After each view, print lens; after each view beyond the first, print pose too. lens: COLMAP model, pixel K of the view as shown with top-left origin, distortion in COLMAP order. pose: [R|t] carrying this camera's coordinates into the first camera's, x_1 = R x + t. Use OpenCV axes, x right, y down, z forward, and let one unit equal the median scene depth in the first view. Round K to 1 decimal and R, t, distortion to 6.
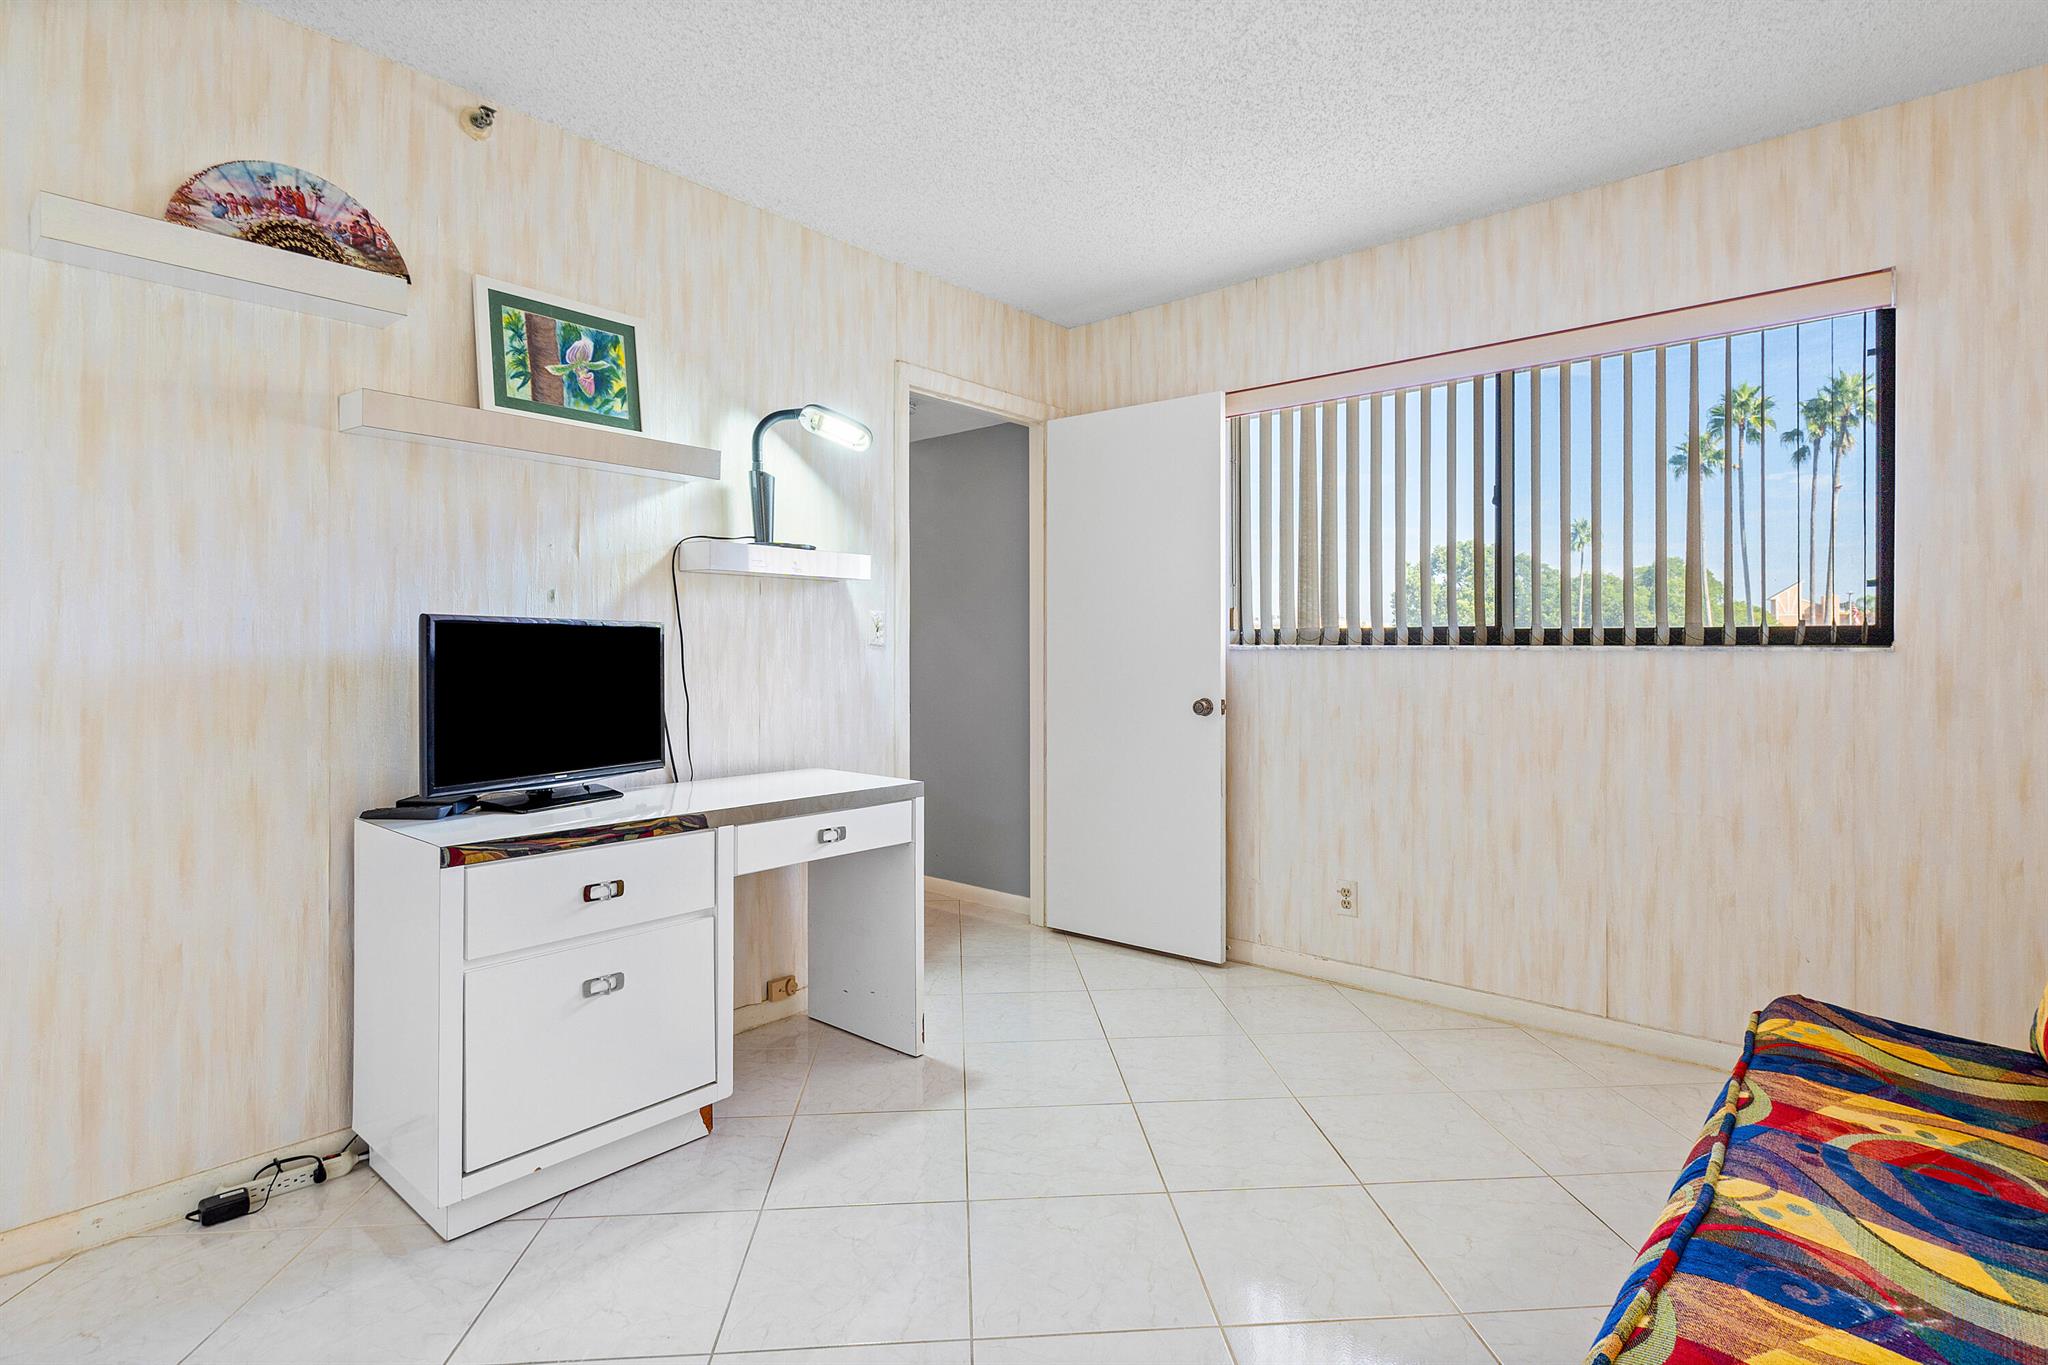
lens RADIAL K [[996.1, 0, 1029.1], [0, 996.1, 659.8], [0, 0, 1]] dist [-0.001066, 0.000177]
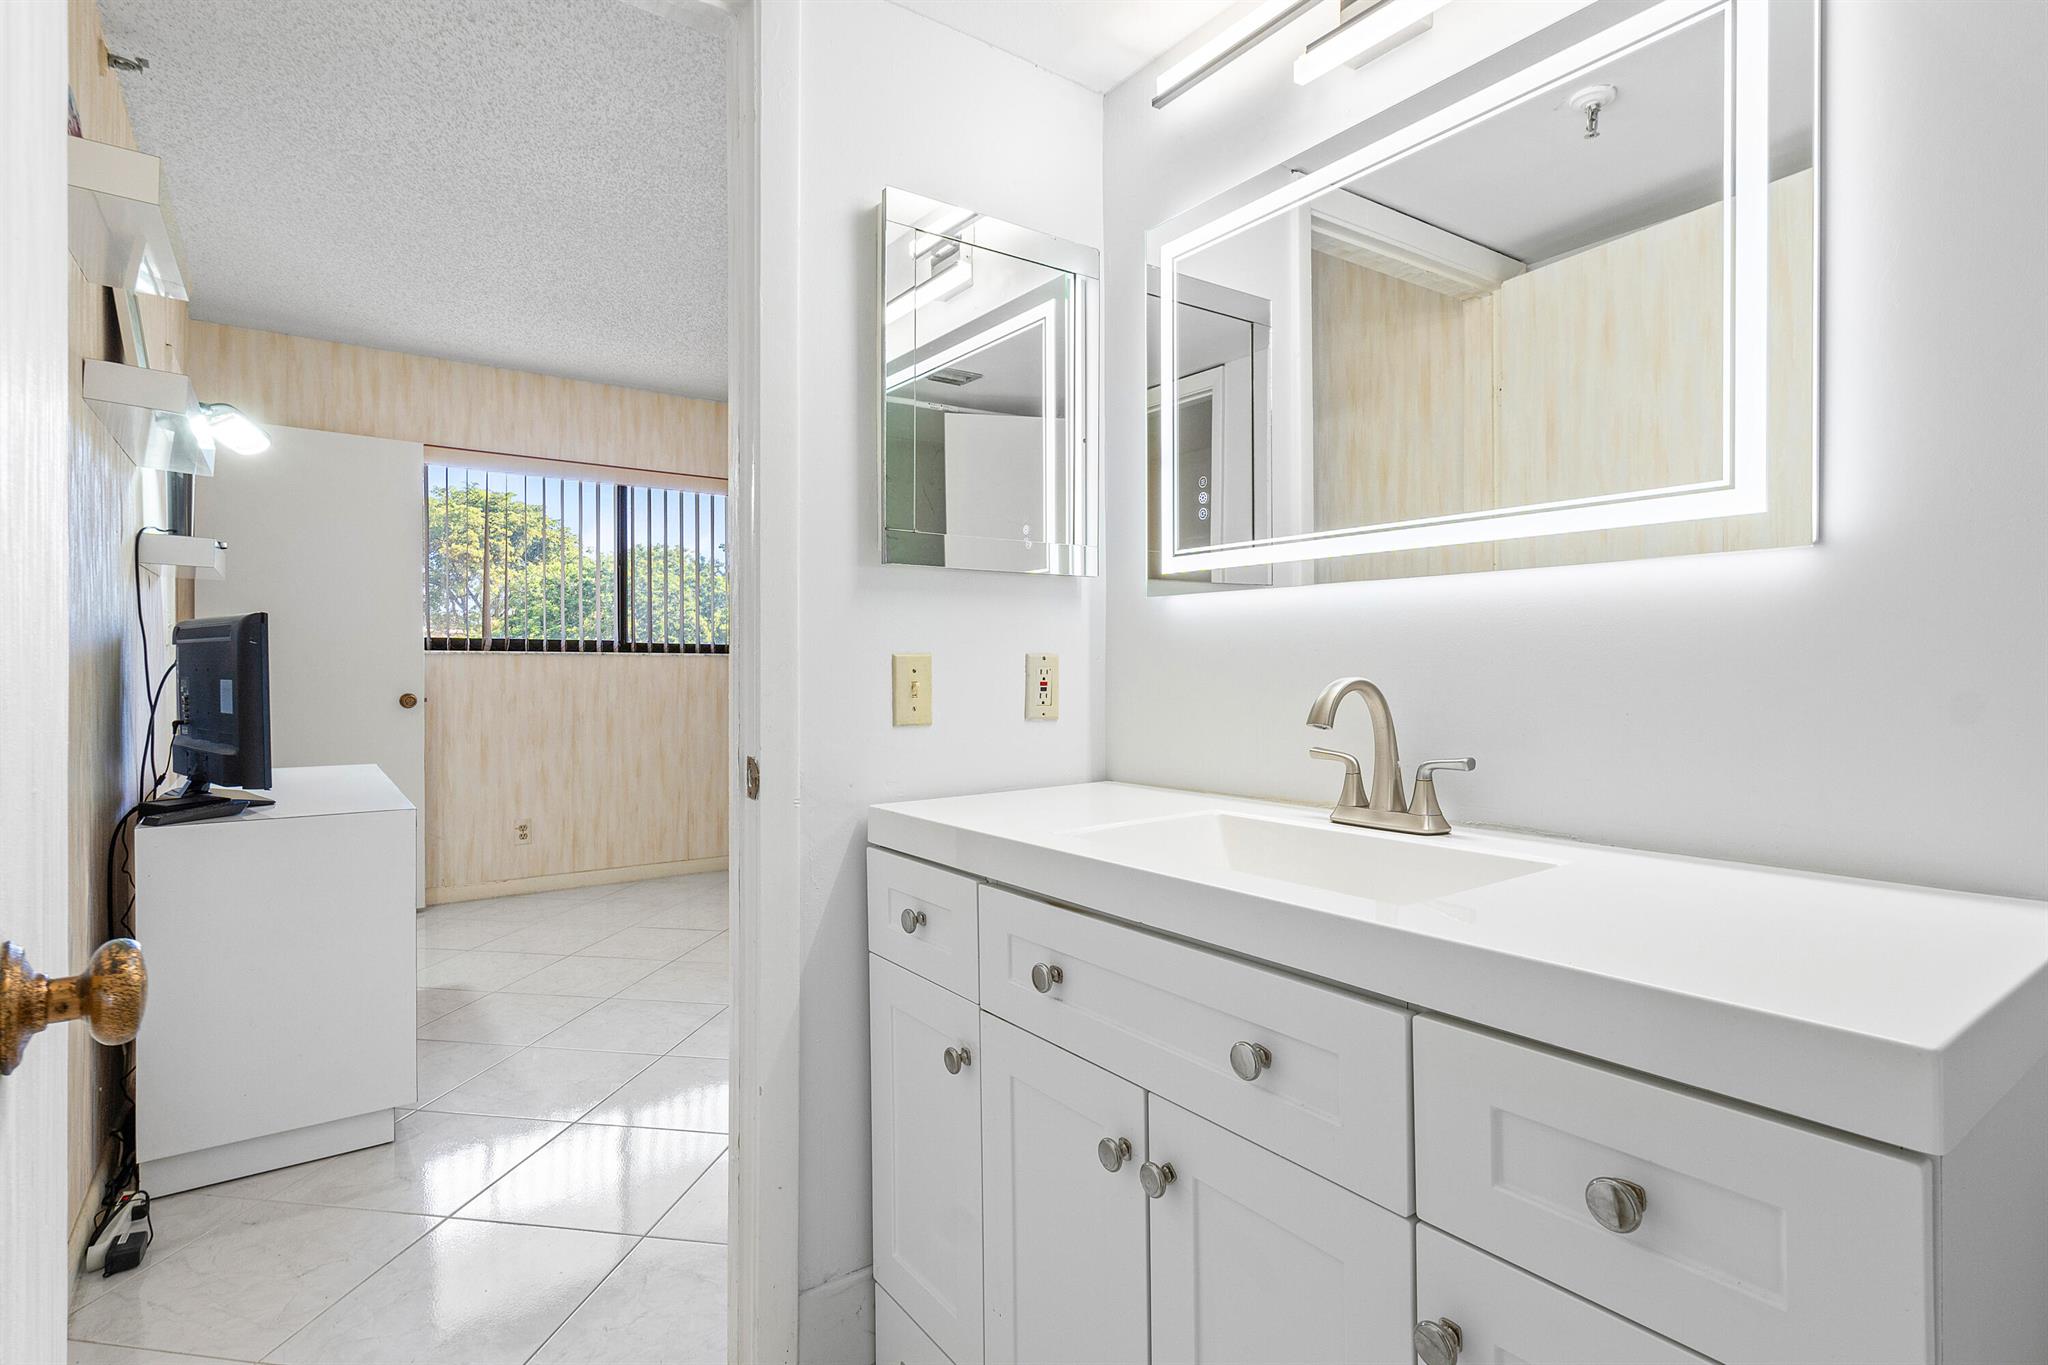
lens RADIAL K [[996.1, 0, 1029.1], [0, 996.1, 659.8], [0, 0, 1]] dist [-0.001066, 0.000177]
pose [[0.242247, -0.000297, 0.970215, -0.881894], [0.001420, 0.999999, -0.000048, -0.001286], [-0.970214, 0.001390, 0.242247, -0.028834]]
